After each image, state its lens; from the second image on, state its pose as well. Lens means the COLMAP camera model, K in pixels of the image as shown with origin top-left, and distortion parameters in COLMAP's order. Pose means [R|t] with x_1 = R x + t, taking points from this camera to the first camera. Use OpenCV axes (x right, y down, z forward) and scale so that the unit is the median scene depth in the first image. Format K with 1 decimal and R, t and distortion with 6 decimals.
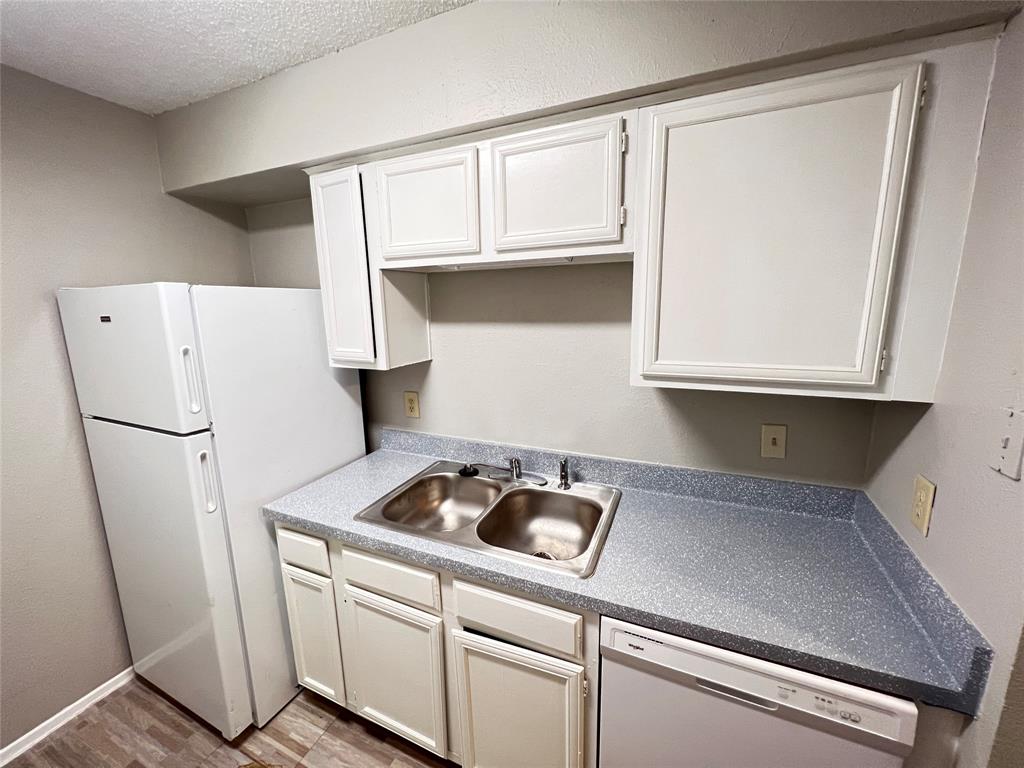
lens RADIAL K [[413.4, 0, 512.6], [0, 413.4, 380.0], [0, 0, 1]] dist [-0.001216, 0.000774]
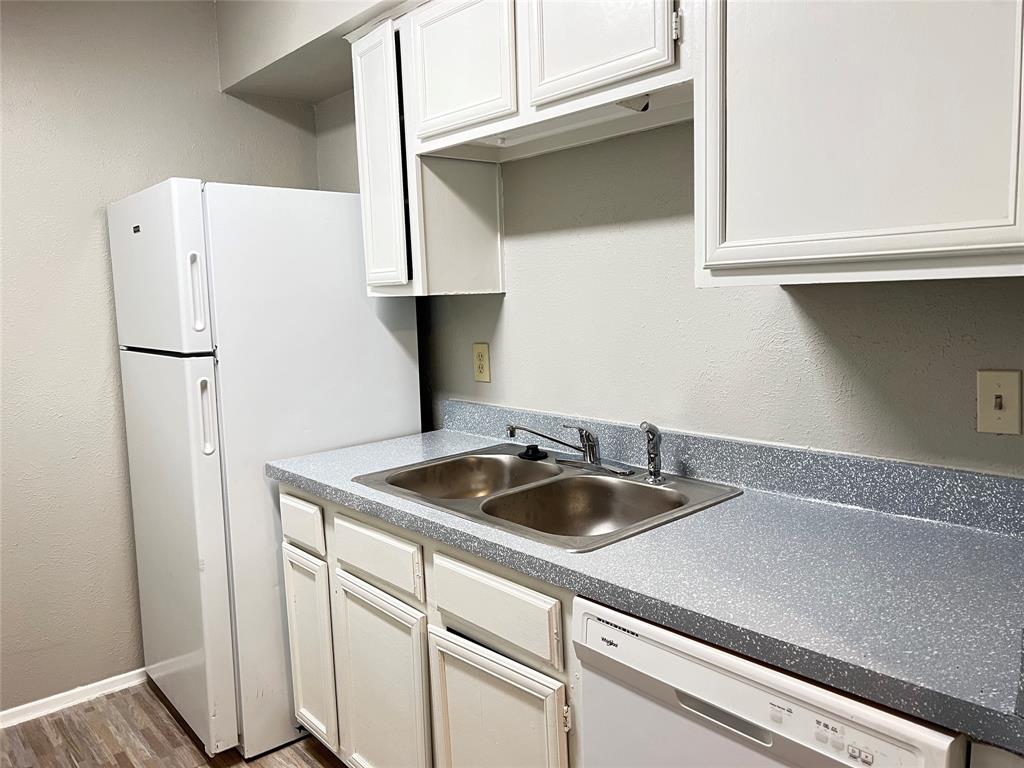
lens RADIAL K [[772.9, 0, 520.9], [0, 772.9, 382.8], [0, 0, 1]] dist [0.052956, -0.062339]
pose [[0.910182, 0.039357, -0.412335, 0.451571], [-0.062712, 0.997094, -0.043258, 0.191938], [0.409435, 0.065230, 0.910005, -0.164408]]
